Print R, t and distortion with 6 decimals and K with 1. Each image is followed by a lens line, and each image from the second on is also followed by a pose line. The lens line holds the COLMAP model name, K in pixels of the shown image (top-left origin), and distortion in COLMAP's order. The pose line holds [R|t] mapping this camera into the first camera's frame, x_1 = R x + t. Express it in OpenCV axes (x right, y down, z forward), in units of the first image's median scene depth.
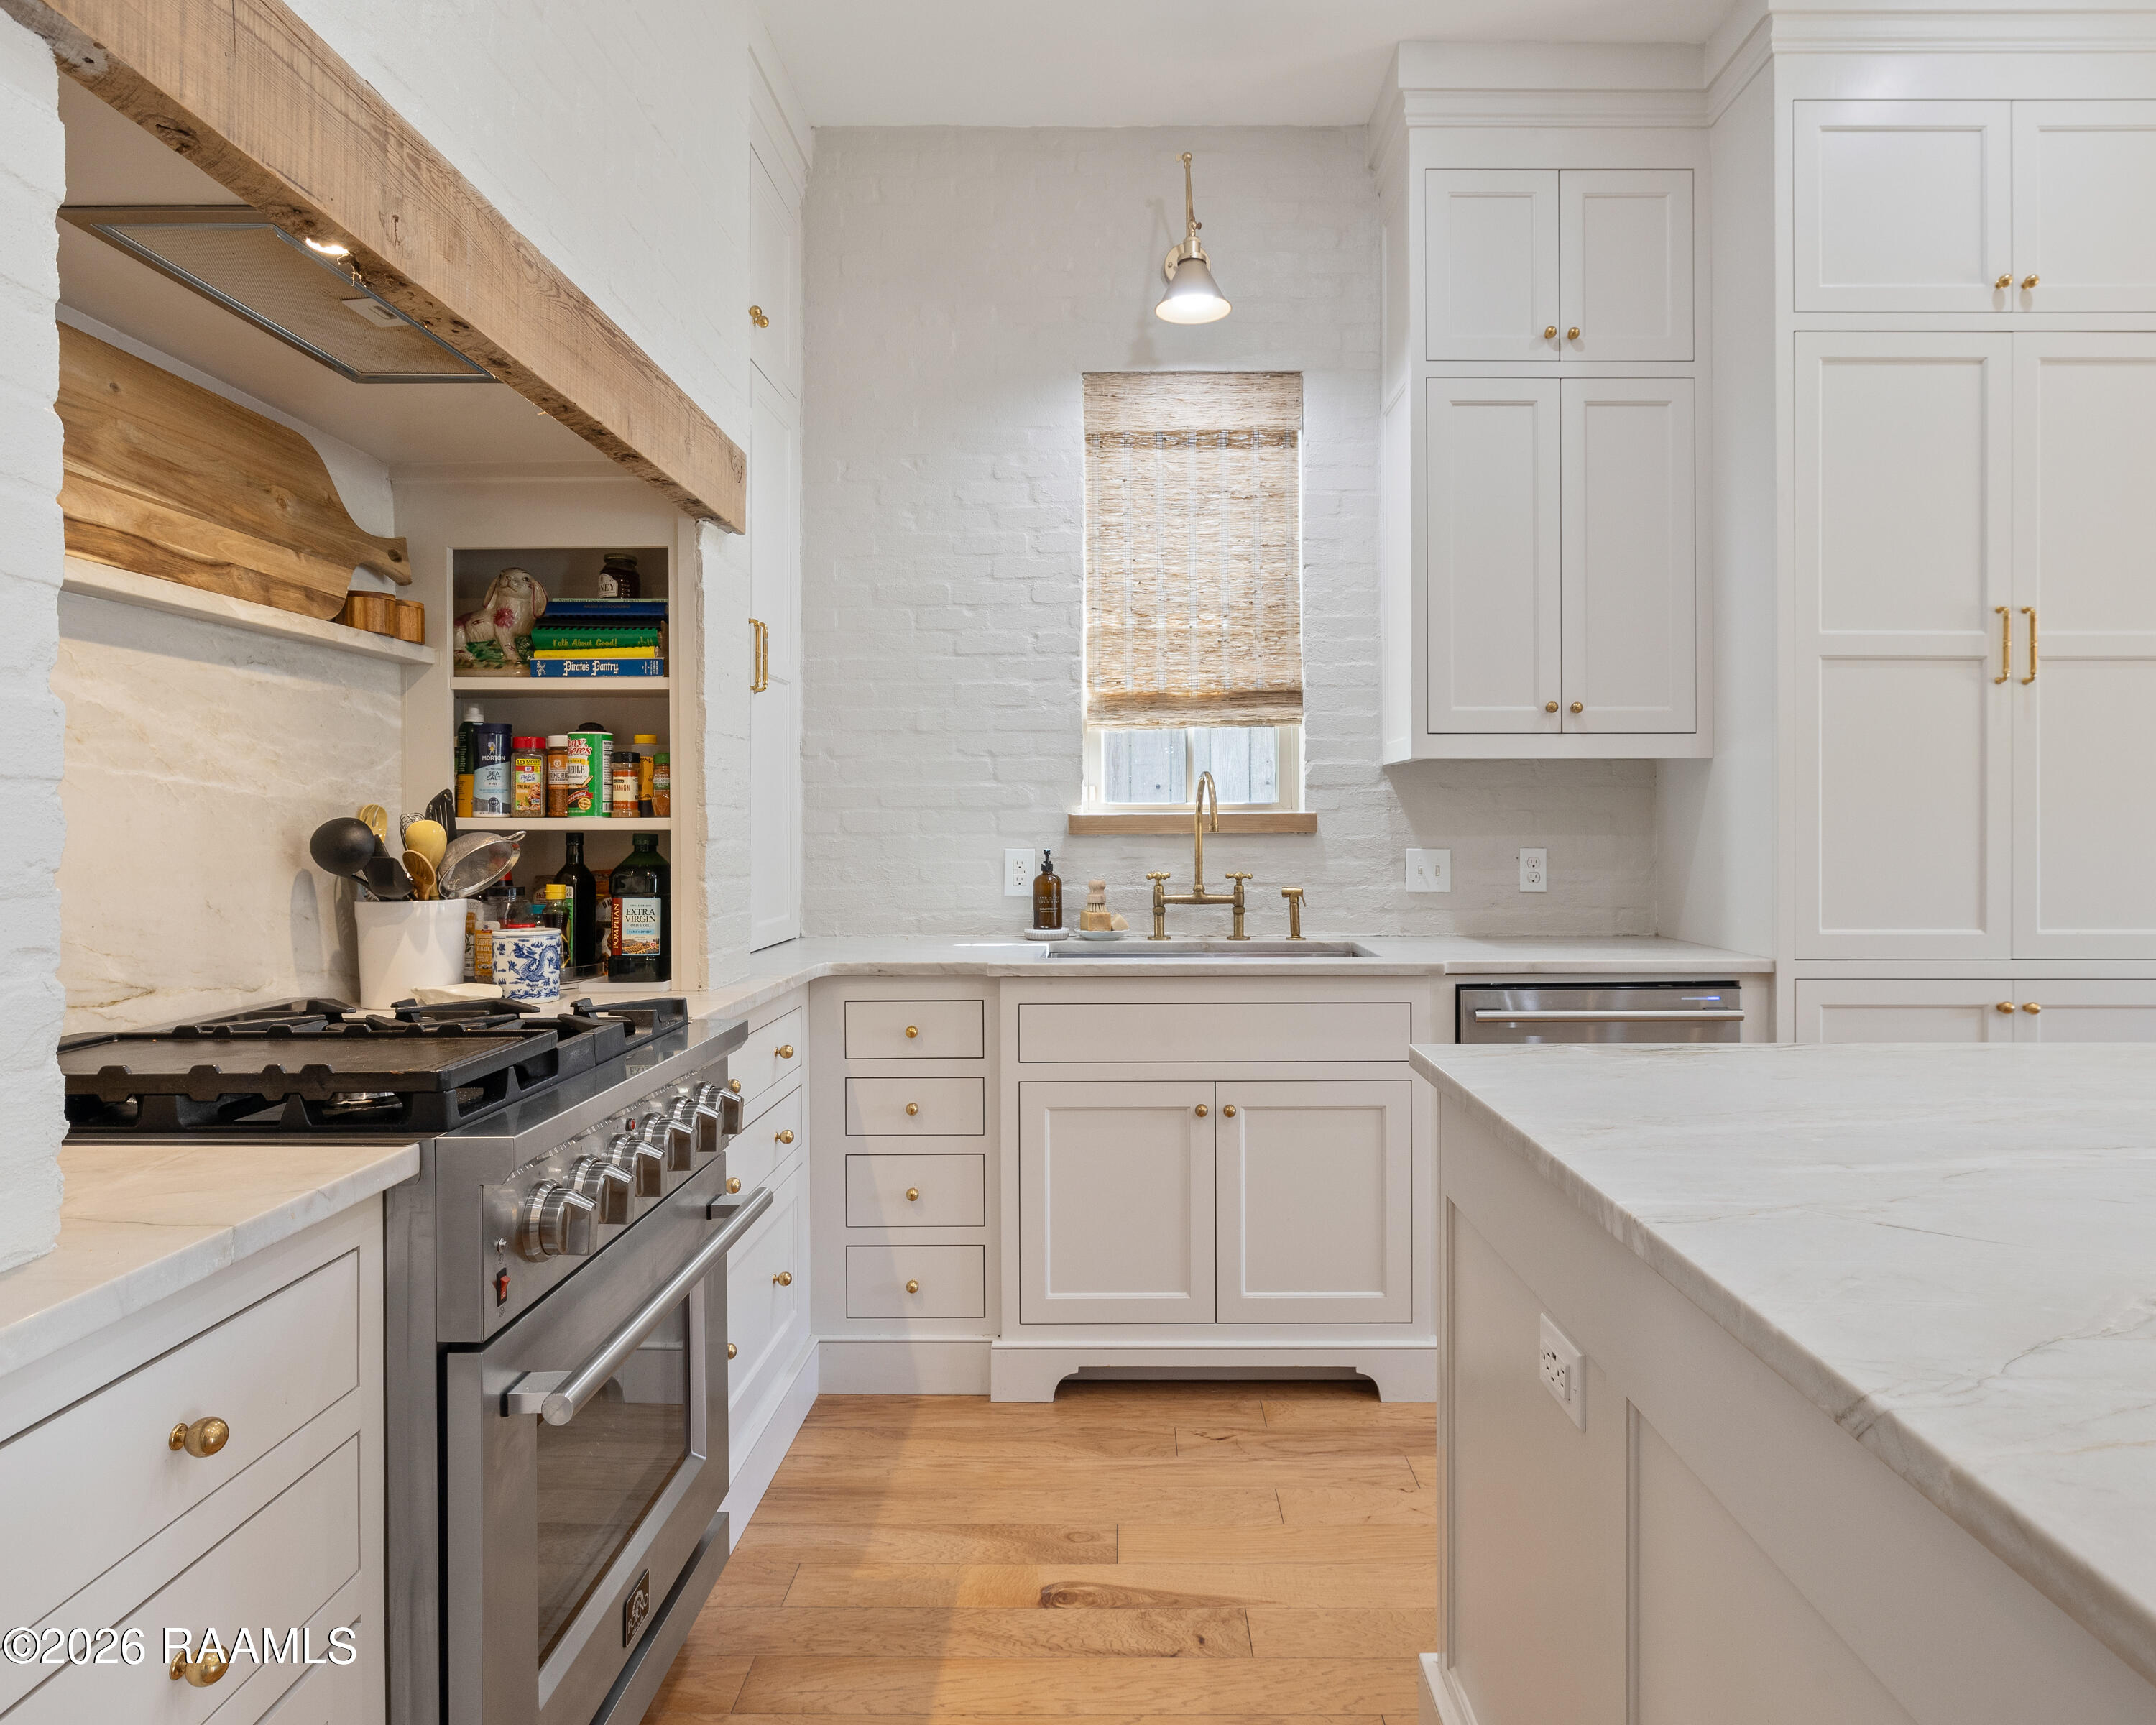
lens RADIAL K [[1344.5, 0, 1085.8], [0, 1344.5, 818.8], [0, 0, 1]] dist [-0.004313, -0.001973]
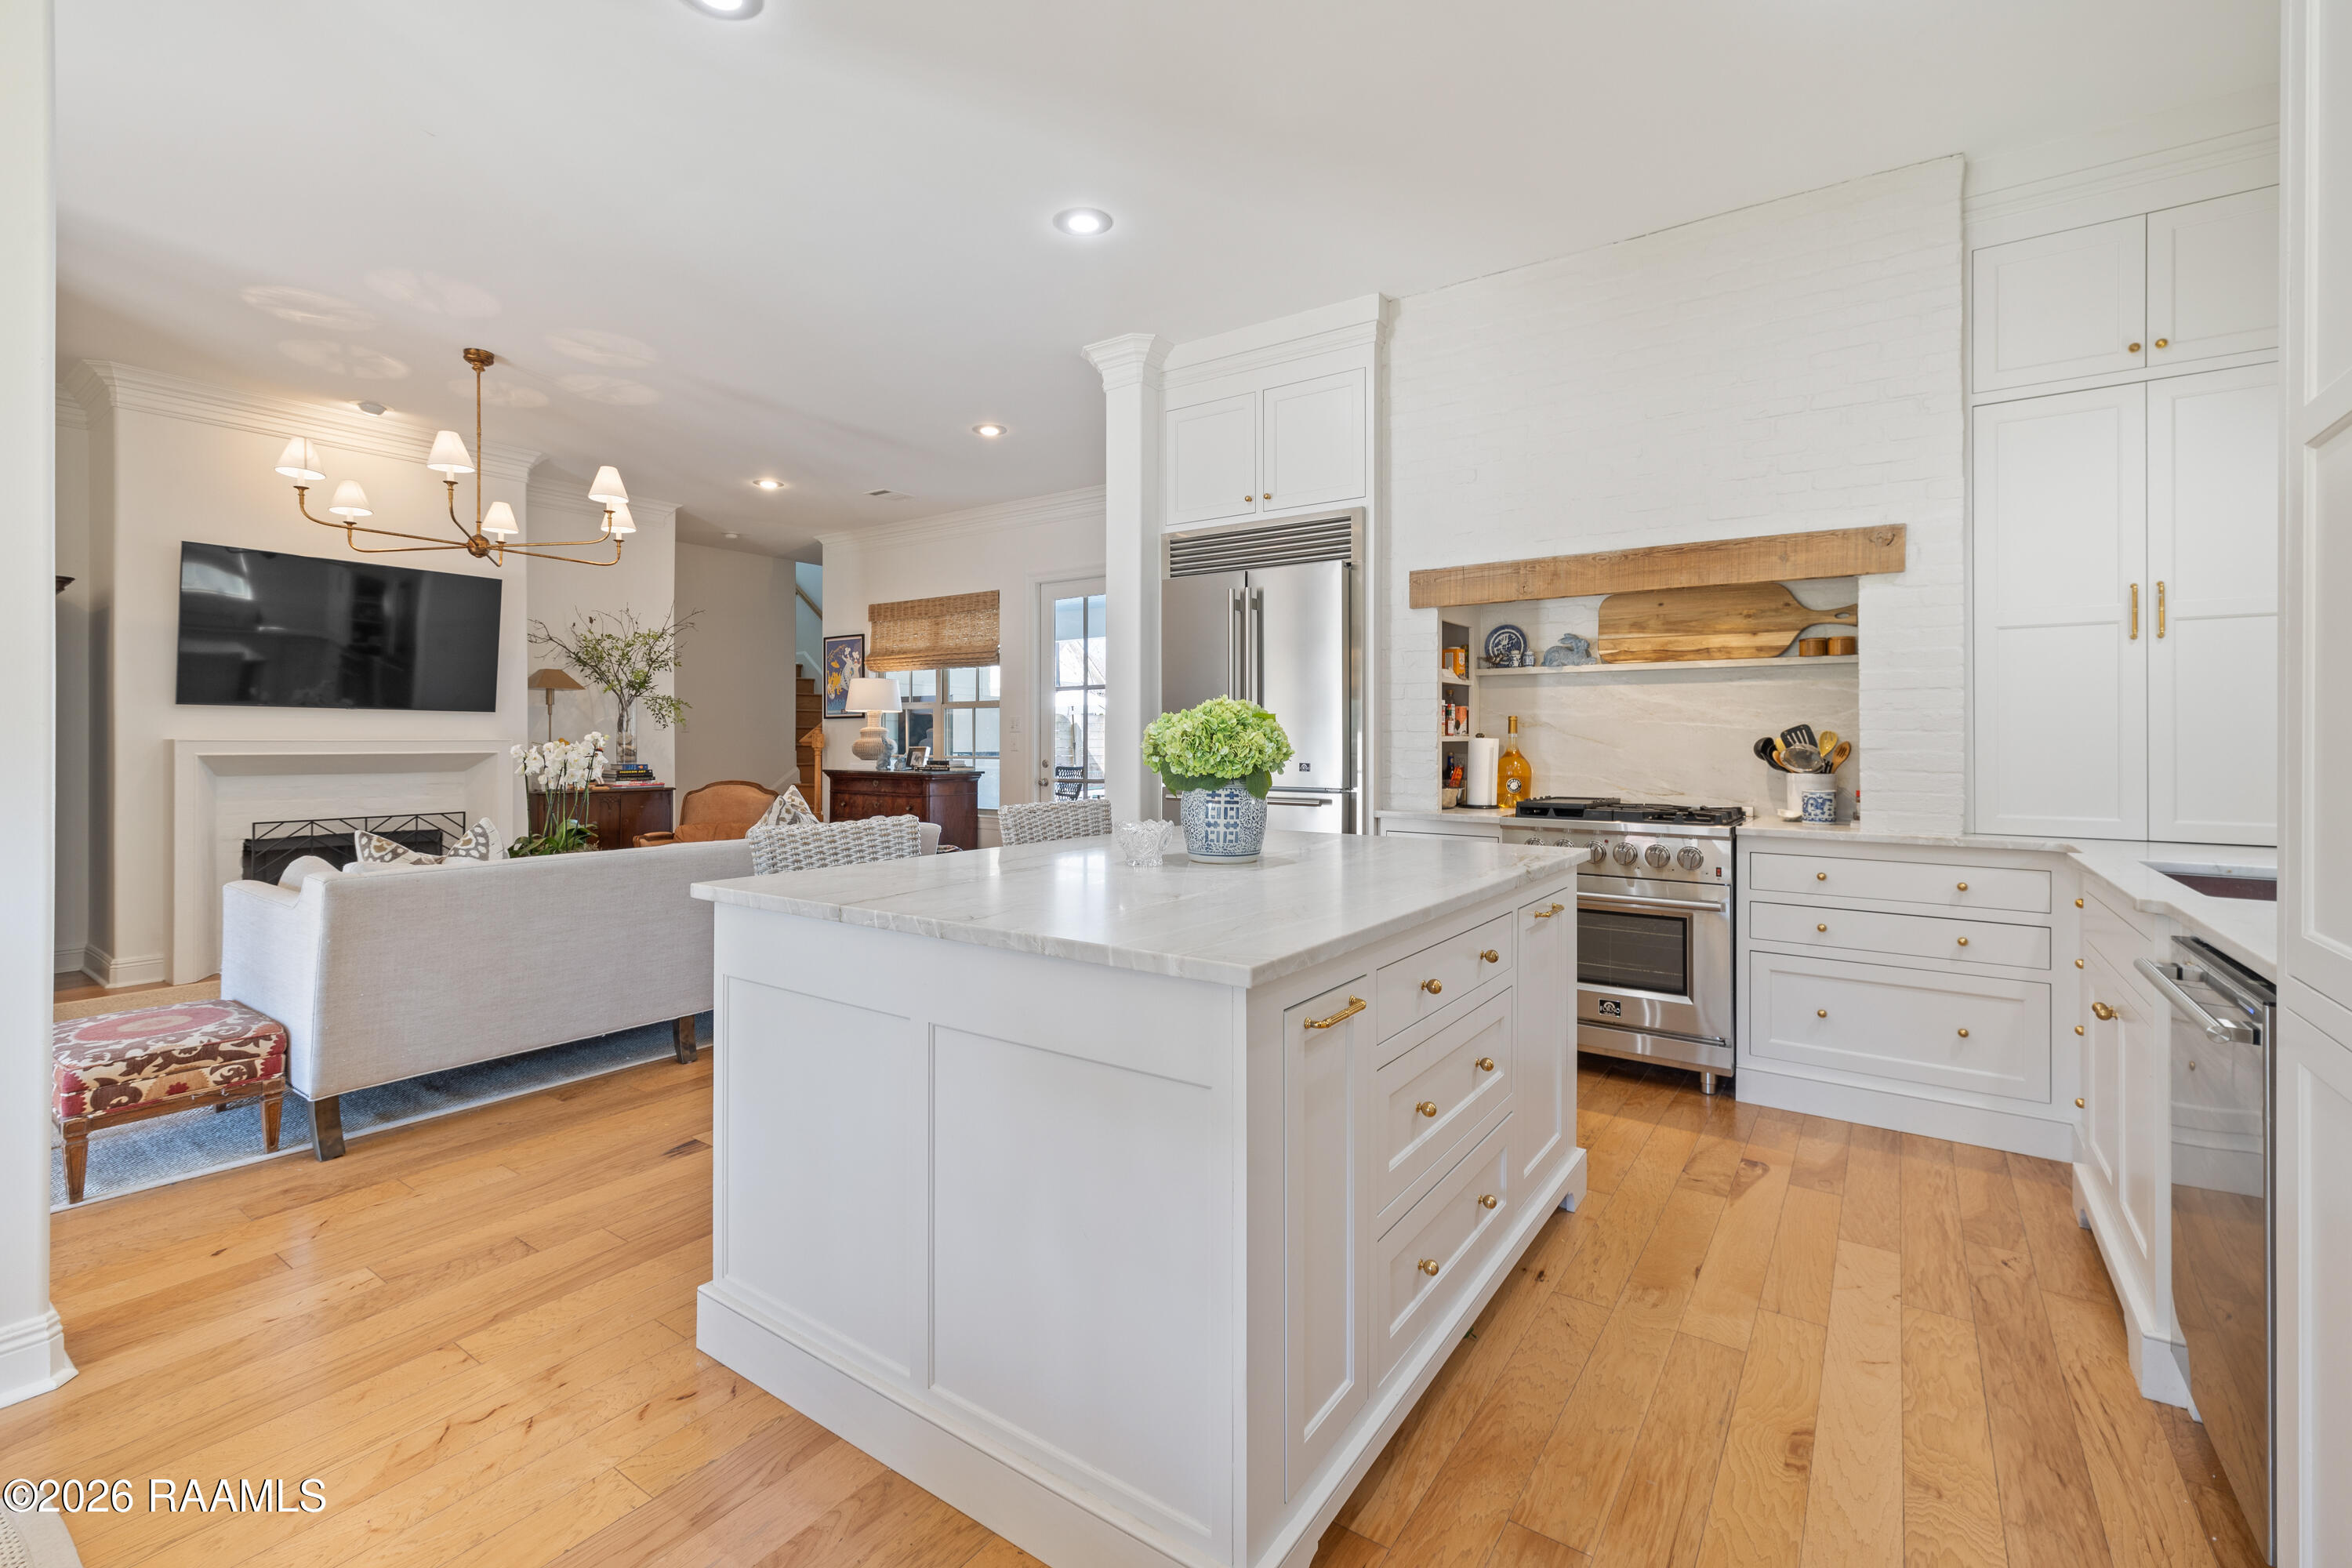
lens RADIAL K [[1016.6, 0, 1178.6], [0, 1016.6, 737.5], [0, 0, 1]] dist [0.000154, 0.000222]
pose [[-0.557510, 0.001624, -0.830168, 1.380985], [0.004246, 0.999991, -0.000895, -0.002821], [0.830159, -0.004024, -0.557512, 0.994883]]
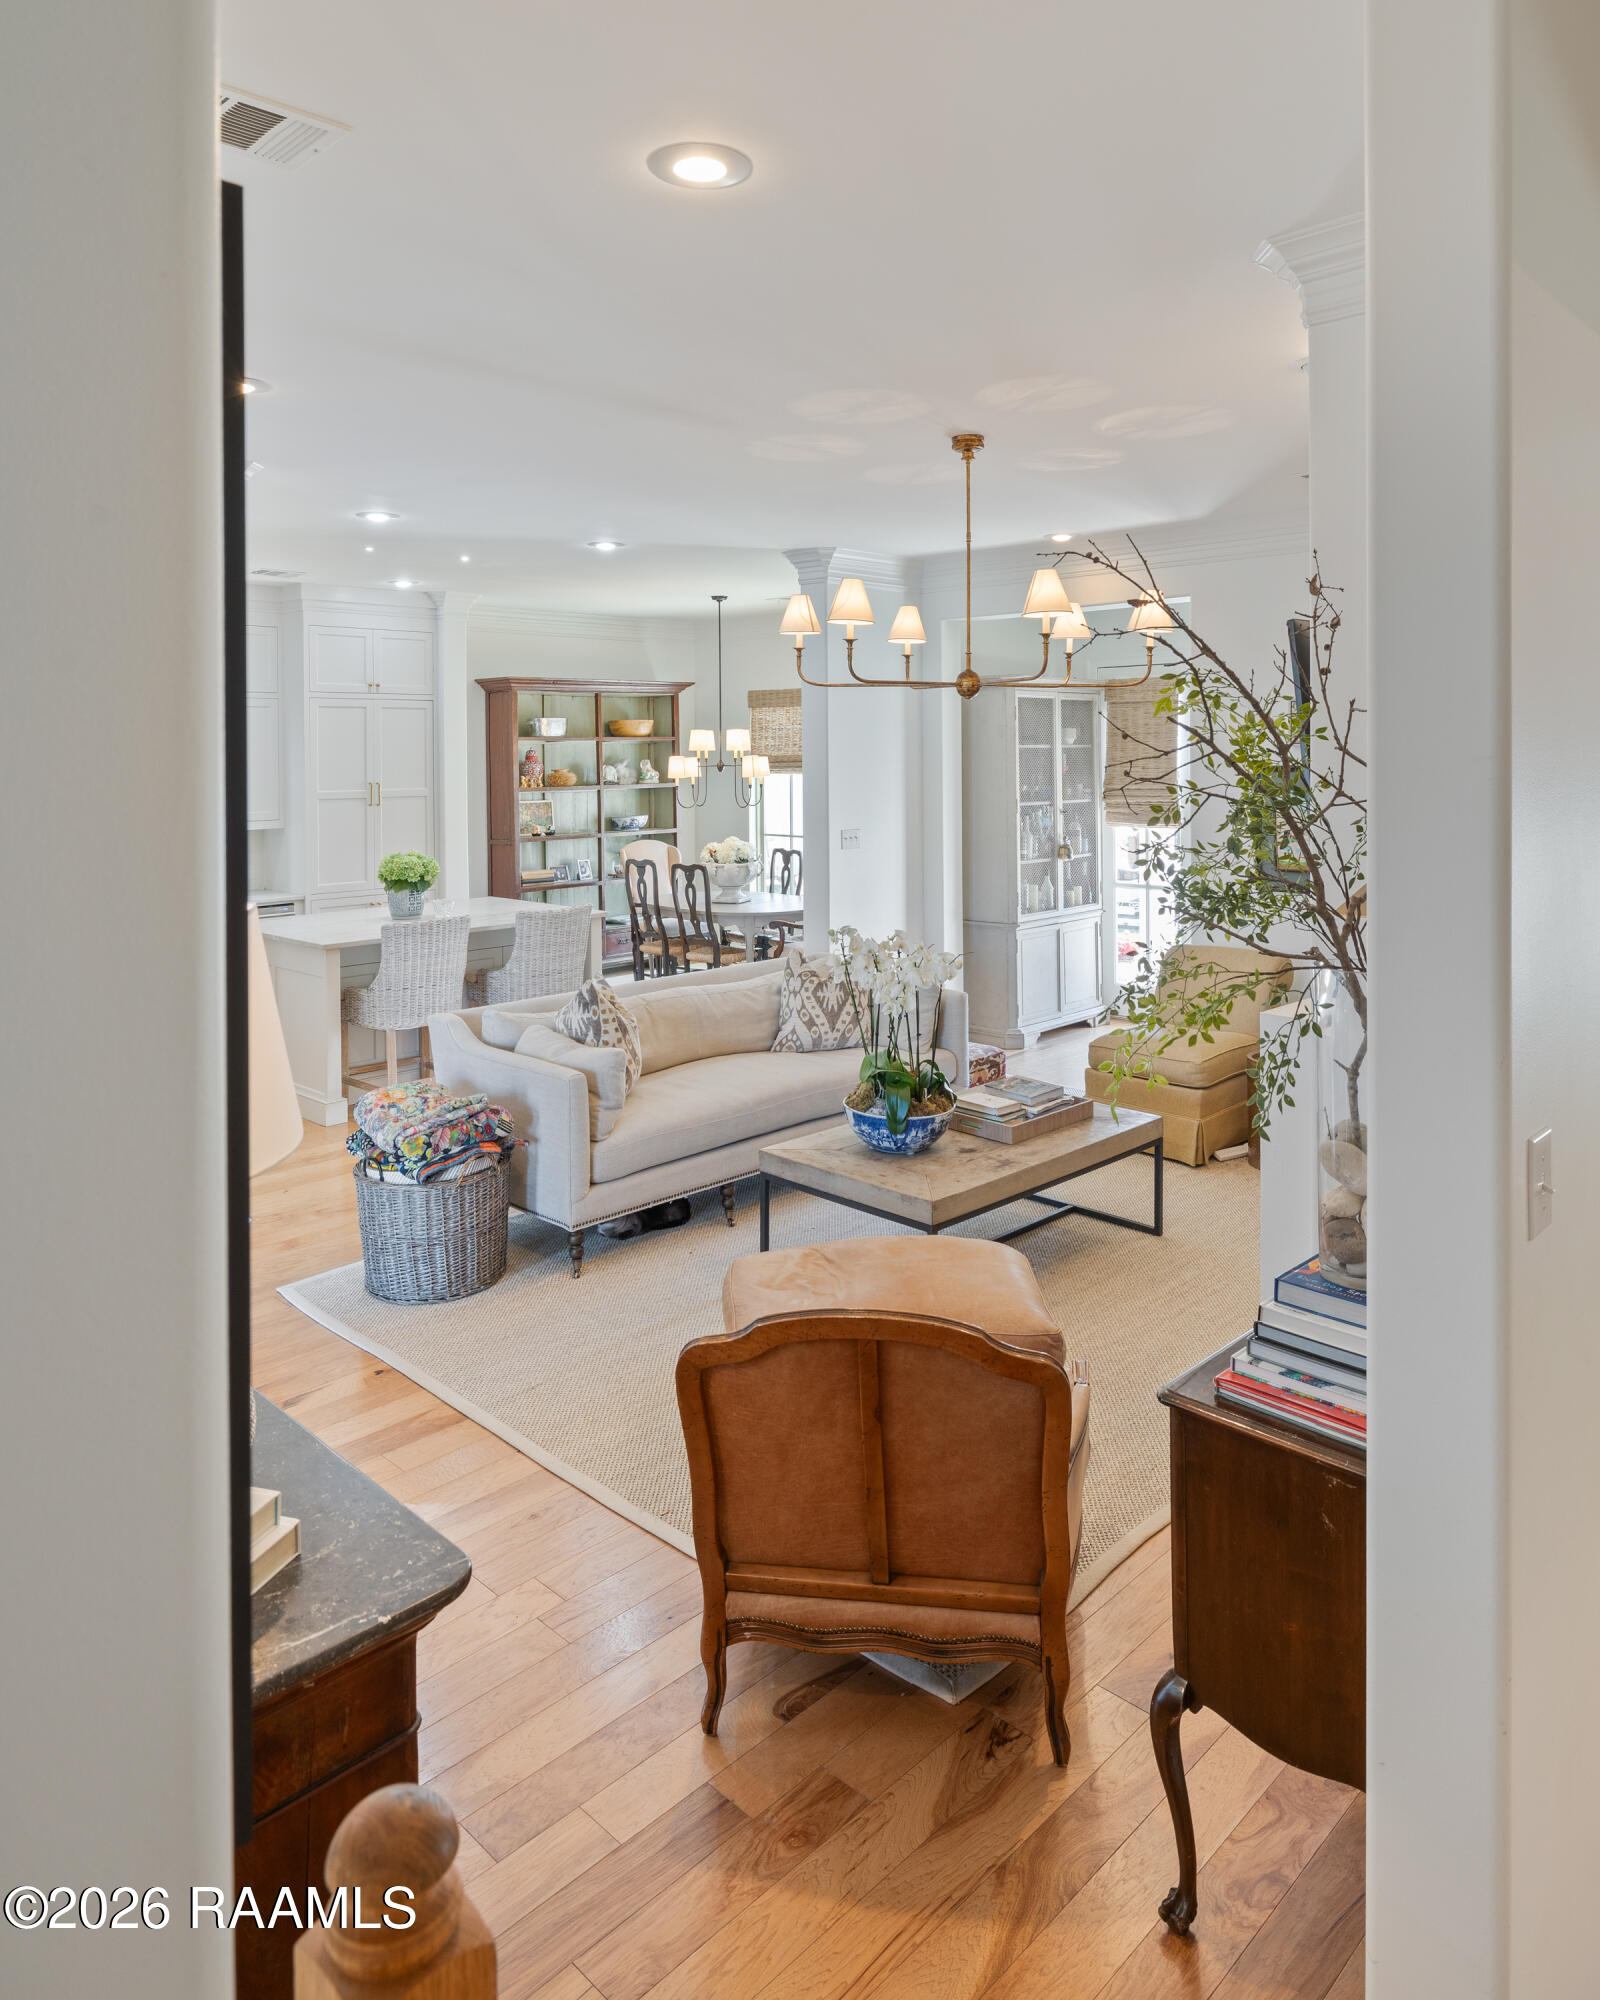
lens RADIAL K [[1346.8, 0, 804.2], [0, 1346.8, 745.6], [0, 0, 1]] dist [-0.004349, -0.001615]
pose [[0.686976, -0.000798, 0.726680, -1.176715], [0.005530, 0.999976, -0.004130, -0.272150], [-0.726659, 0.006856, 0.686964, -2.436471]]
